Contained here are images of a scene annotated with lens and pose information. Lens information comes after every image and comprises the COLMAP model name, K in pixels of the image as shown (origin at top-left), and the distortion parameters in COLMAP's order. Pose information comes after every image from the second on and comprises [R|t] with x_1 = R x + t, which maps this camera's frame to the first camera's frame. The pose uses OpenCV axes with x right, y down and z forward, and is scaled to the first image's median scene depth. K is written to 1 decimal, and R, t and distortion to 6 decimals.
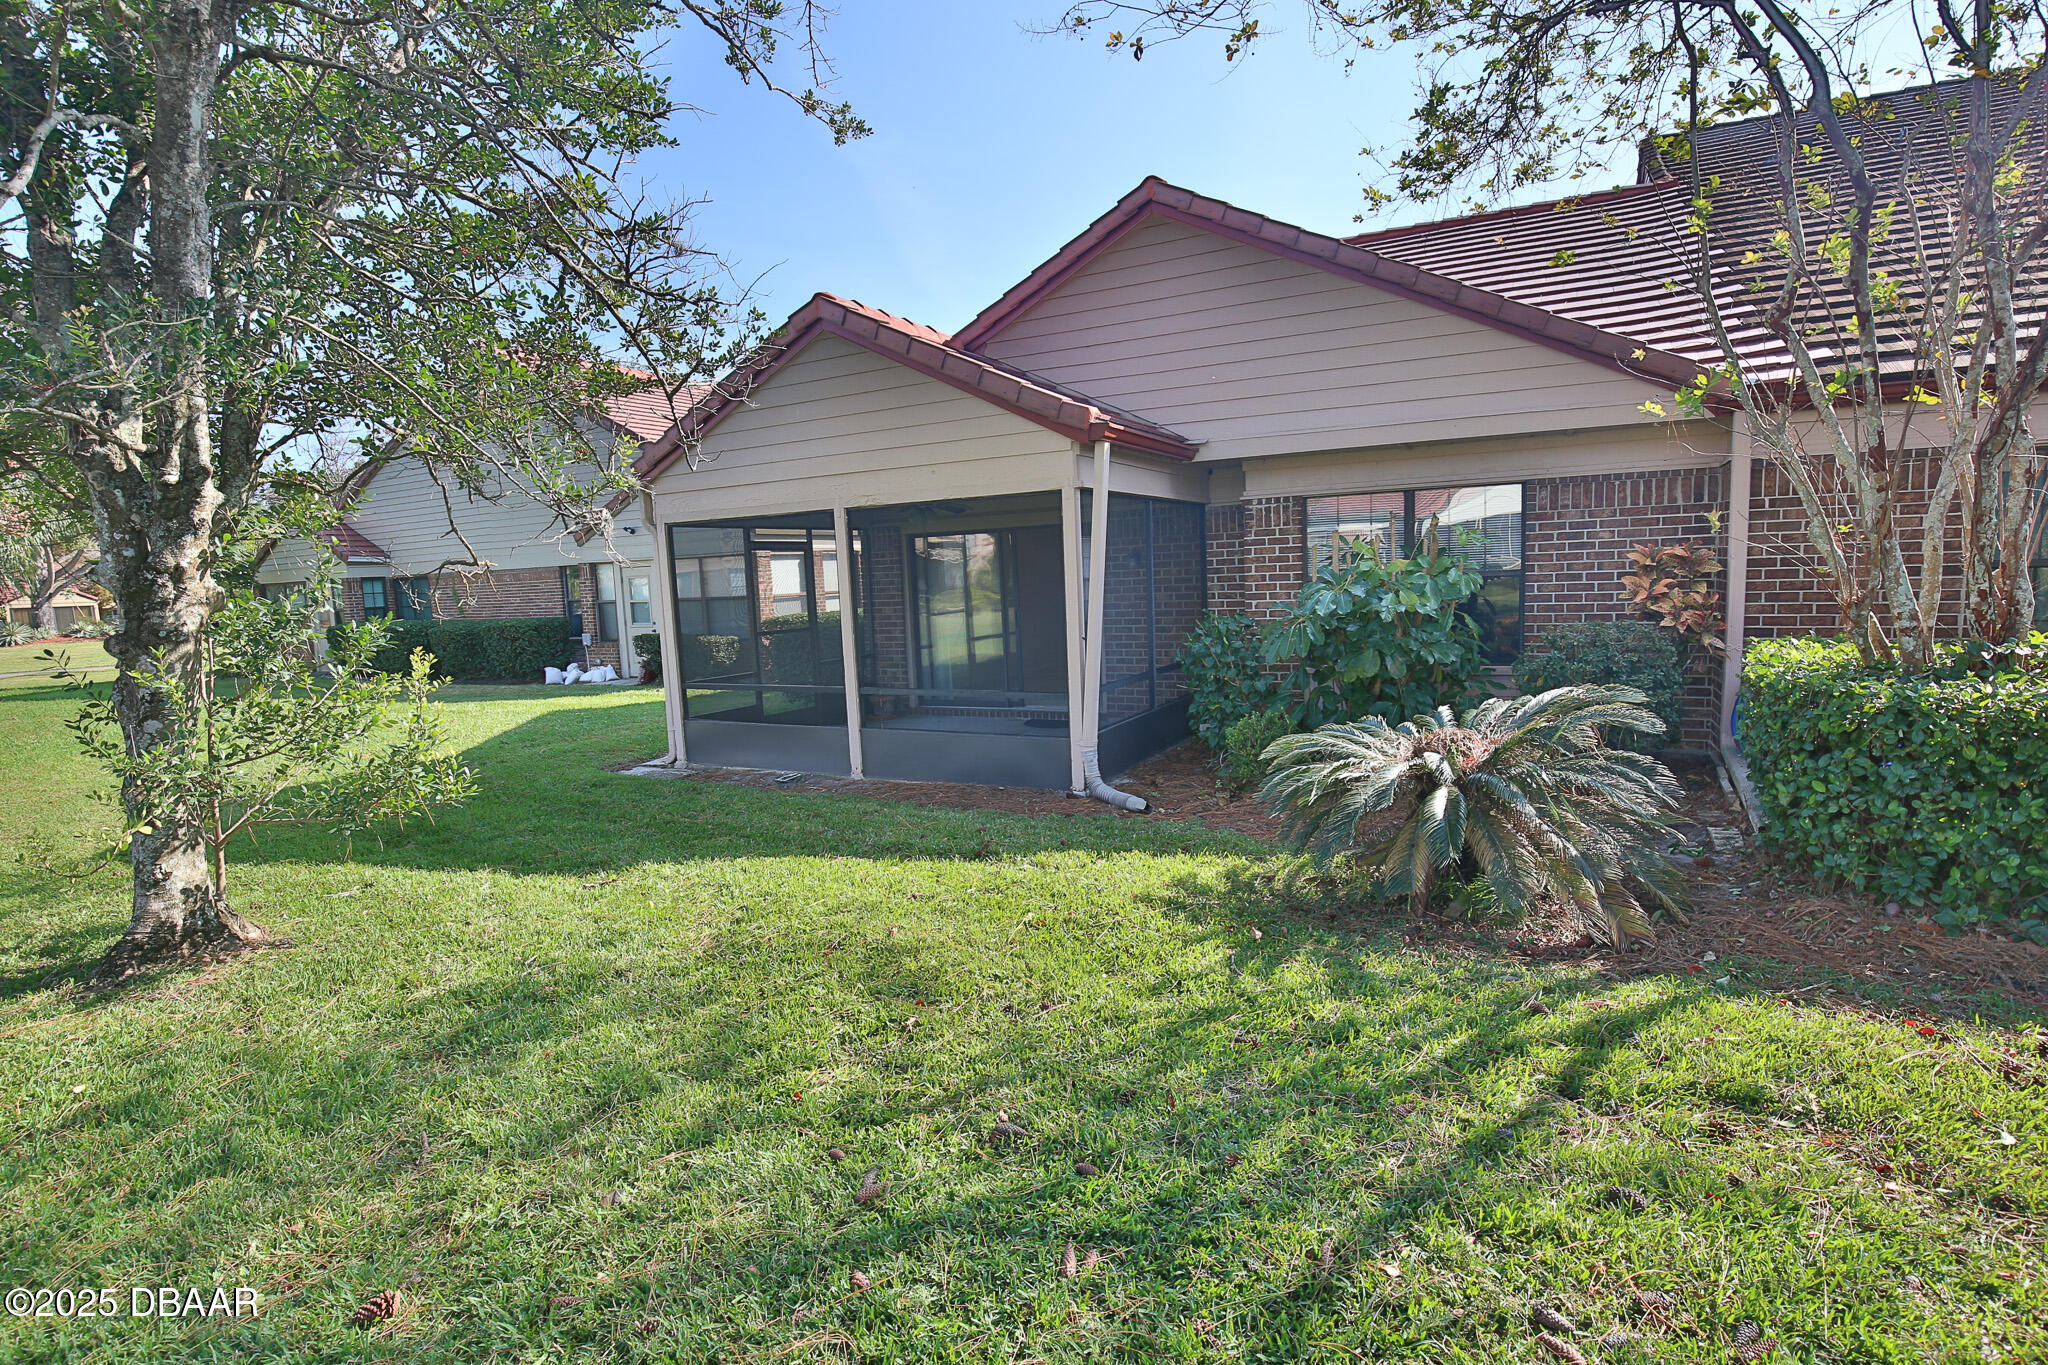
lens RADIAL K [[992.3, 0, 1029.0], [0, 992.3, 691.0], [0, 0, 1]] dist [-0.030638, 0.000237]
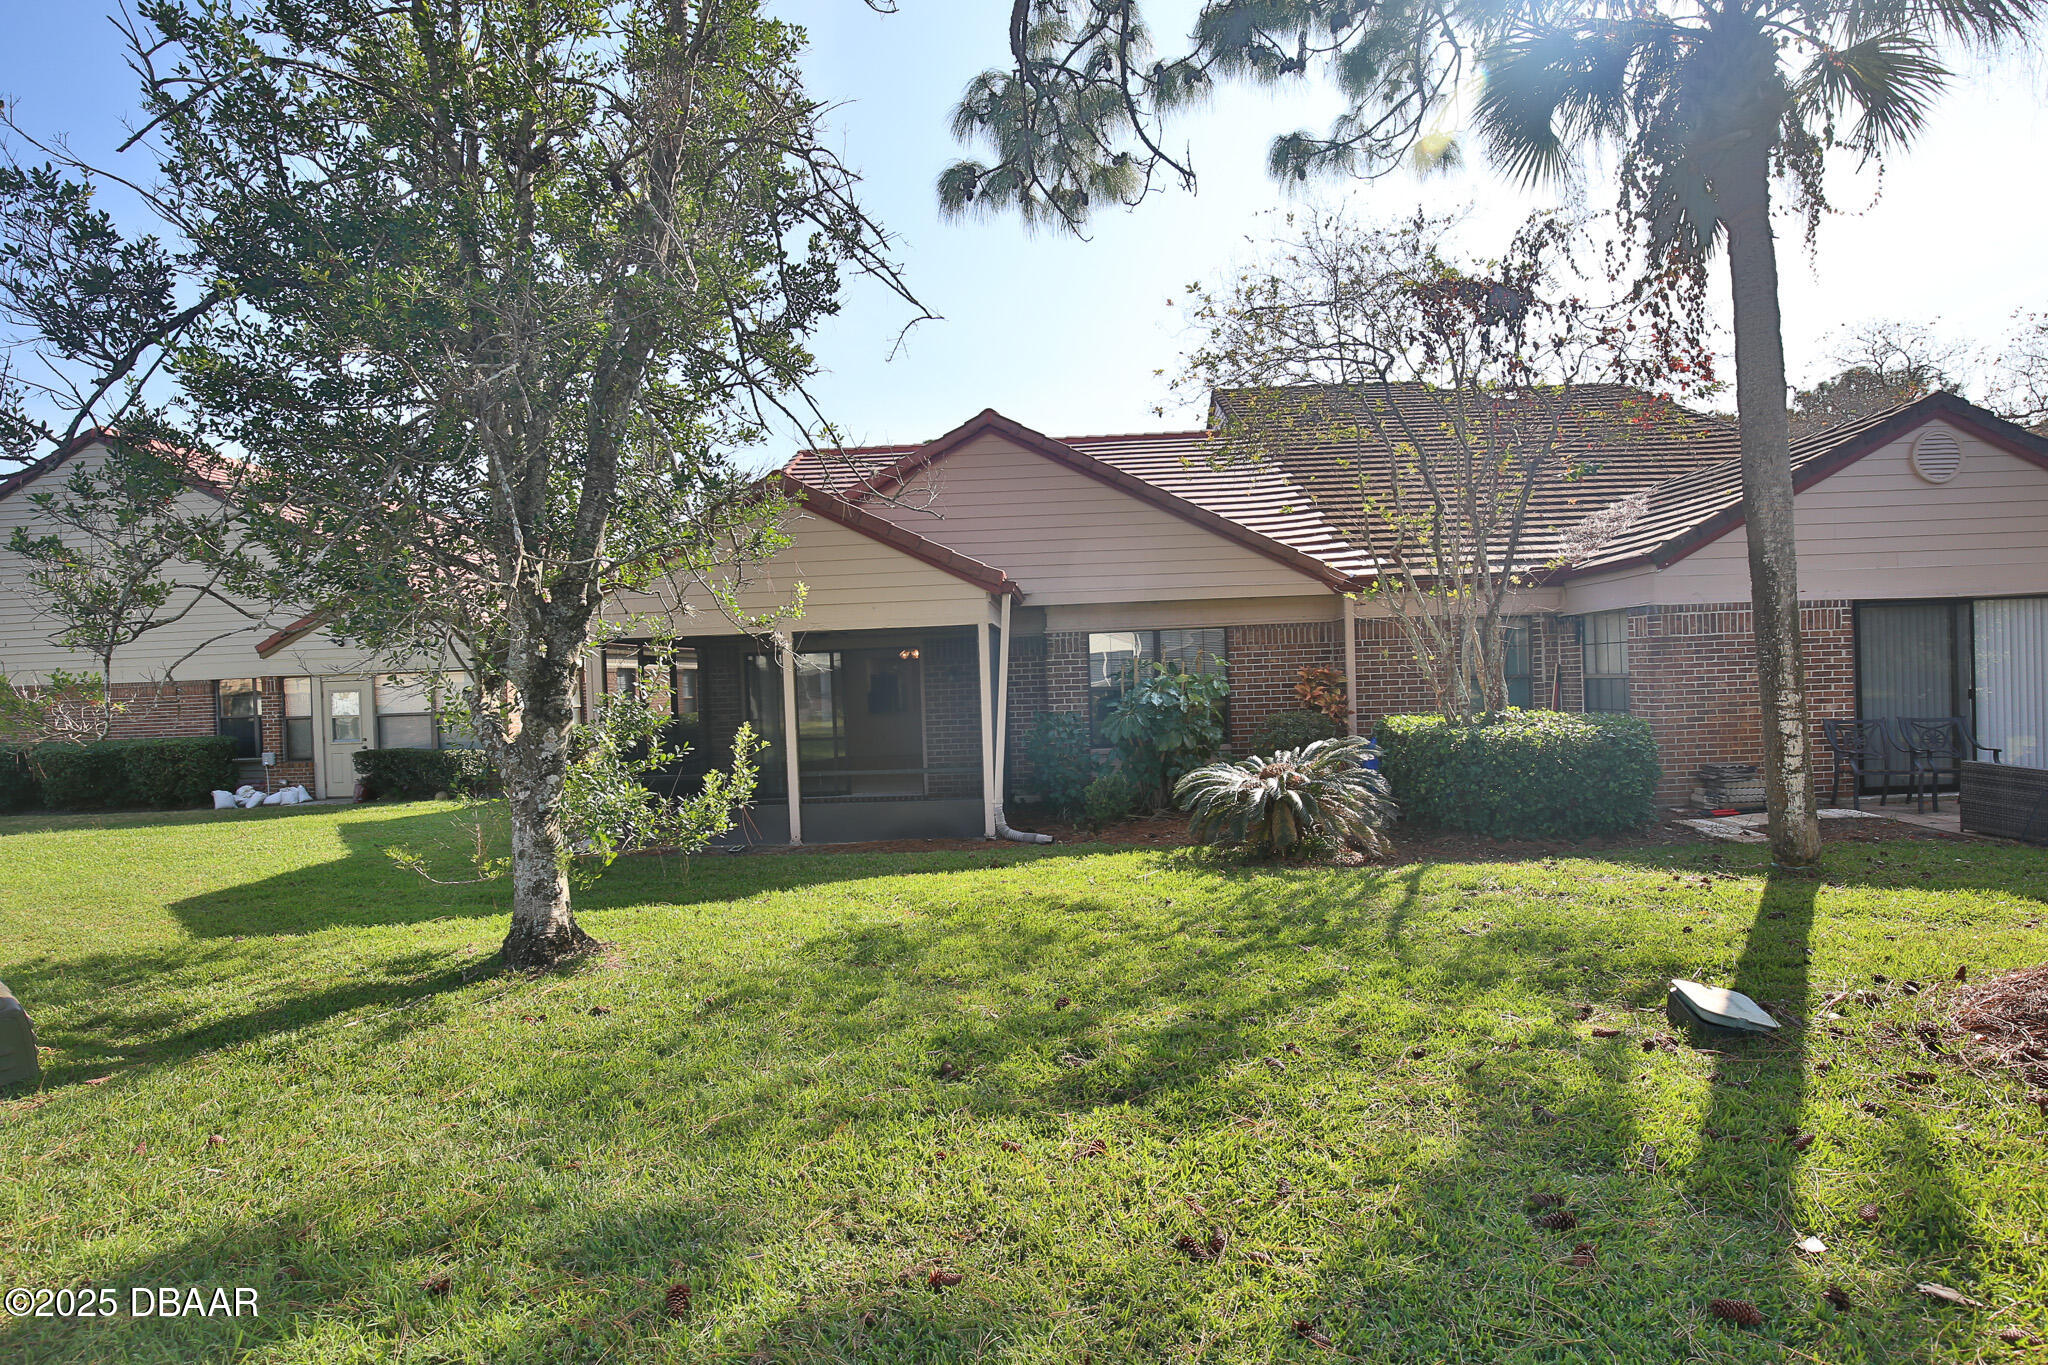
lens RADIAL K [[992.3, 0, 1029.0], [0, 992.3, 691.0], [0, 0, 1]] dist [-0.030638, 0.000237]
pose [[0.904415, 0.003112, 0.426643, -0.554391], [0.049696, 0.992398, -0.112587, 0.063558], [-0.423750, 0.123028, 0.897385, -0.339809]]
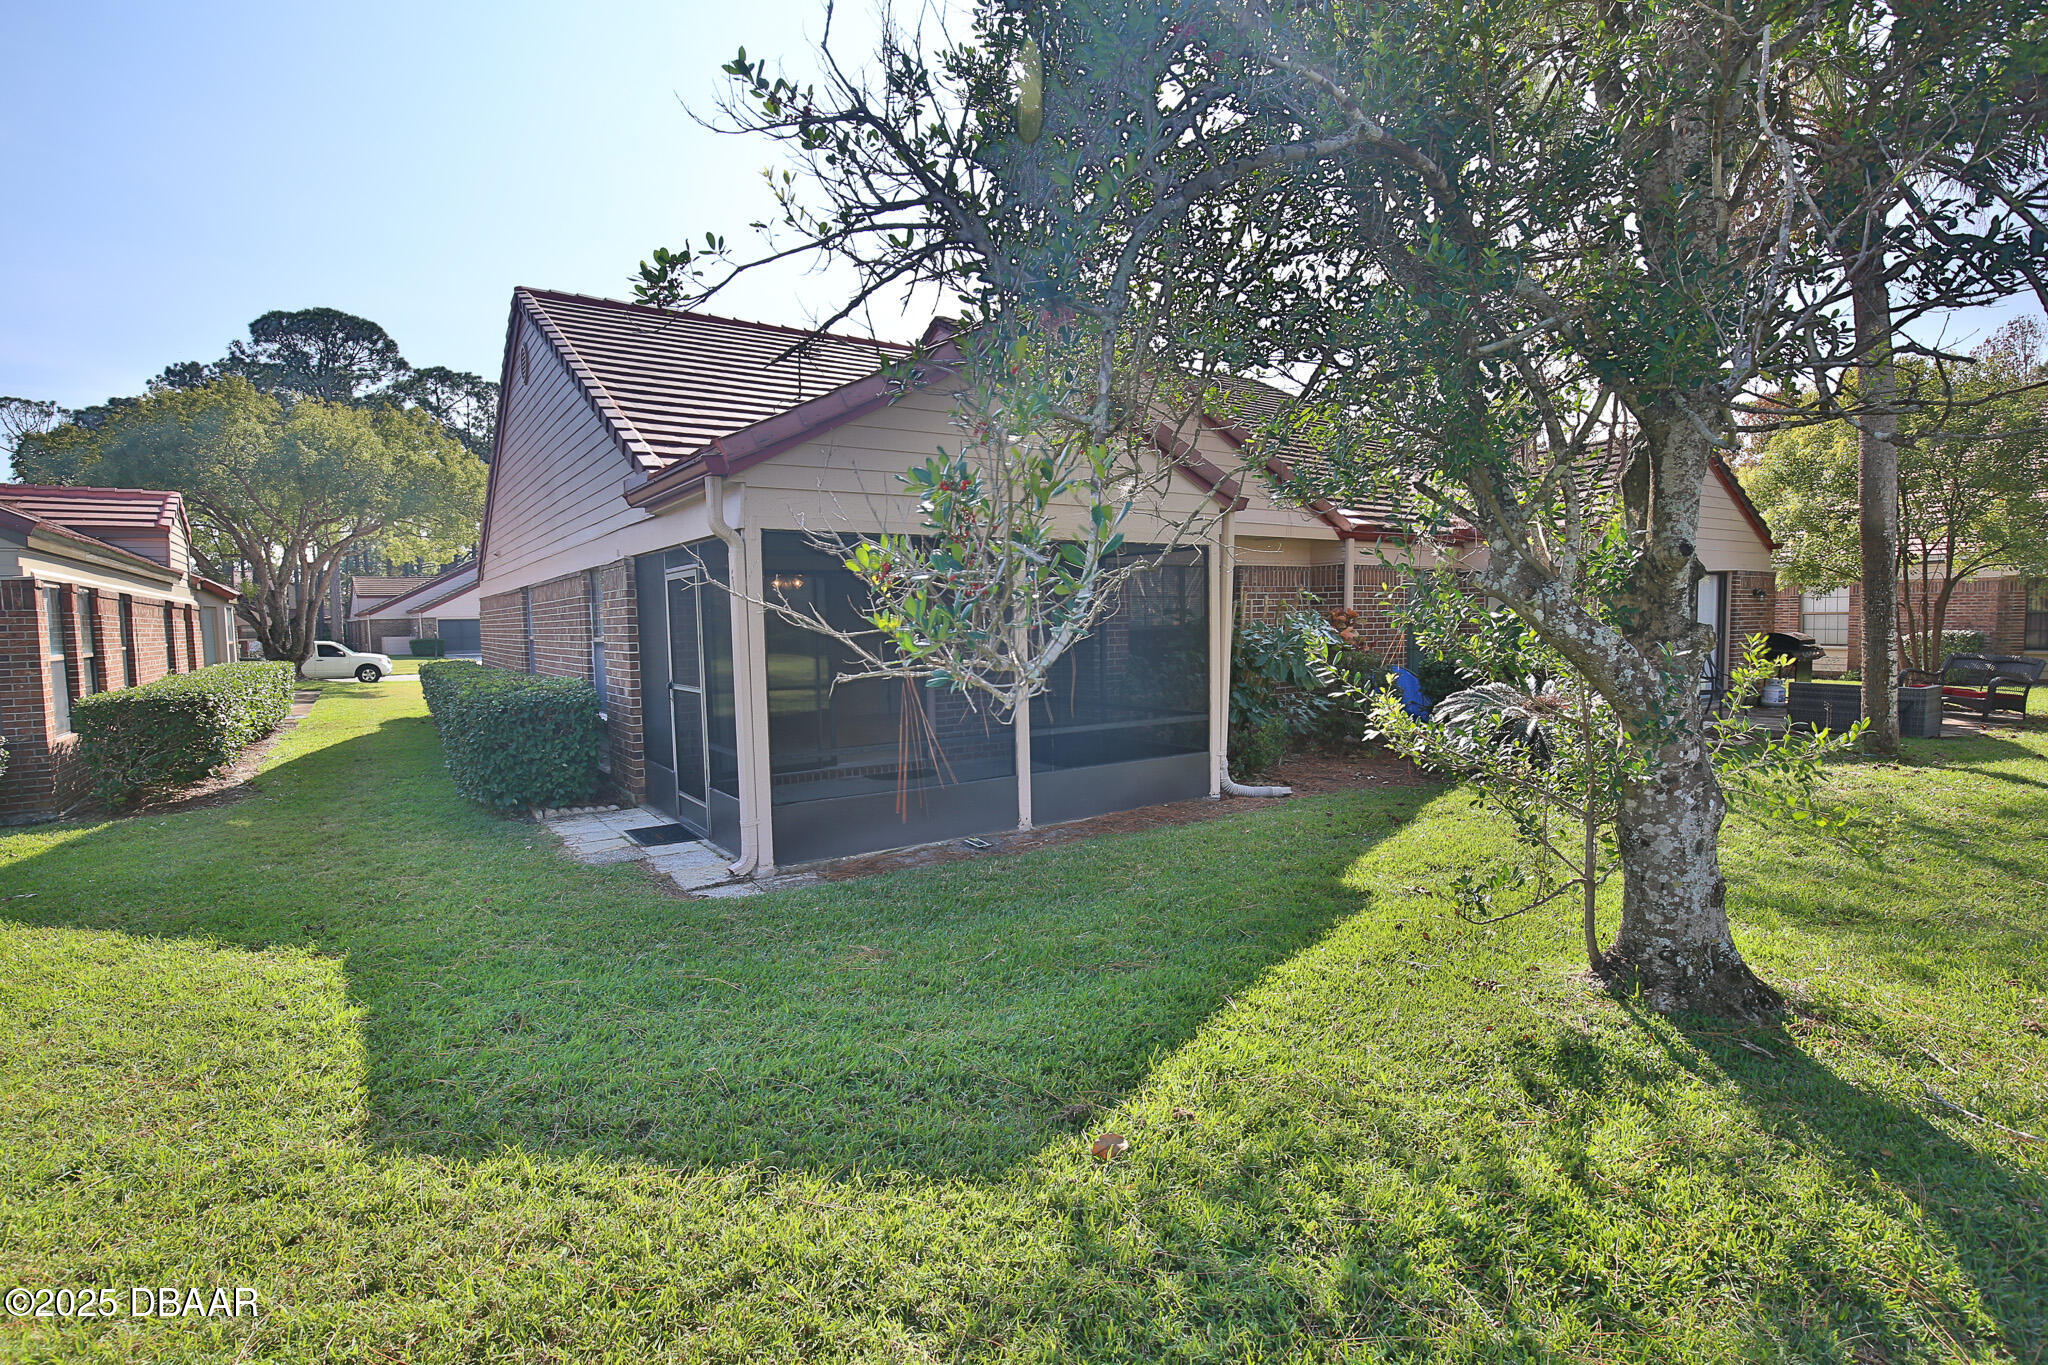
lens RADIAL K [[992.3, 0, 1029.0], [0, 992.3, 691.0], [0, 0, 1]] dist [-0.030638, 0.000237]
pose [[0.470947, -0.032774, 0.881553, -1.233944], [0.104973, 0.994291, -0.019114, -0.027769], [-0.875894, 0.101541, 0.471699, 0.683883]]
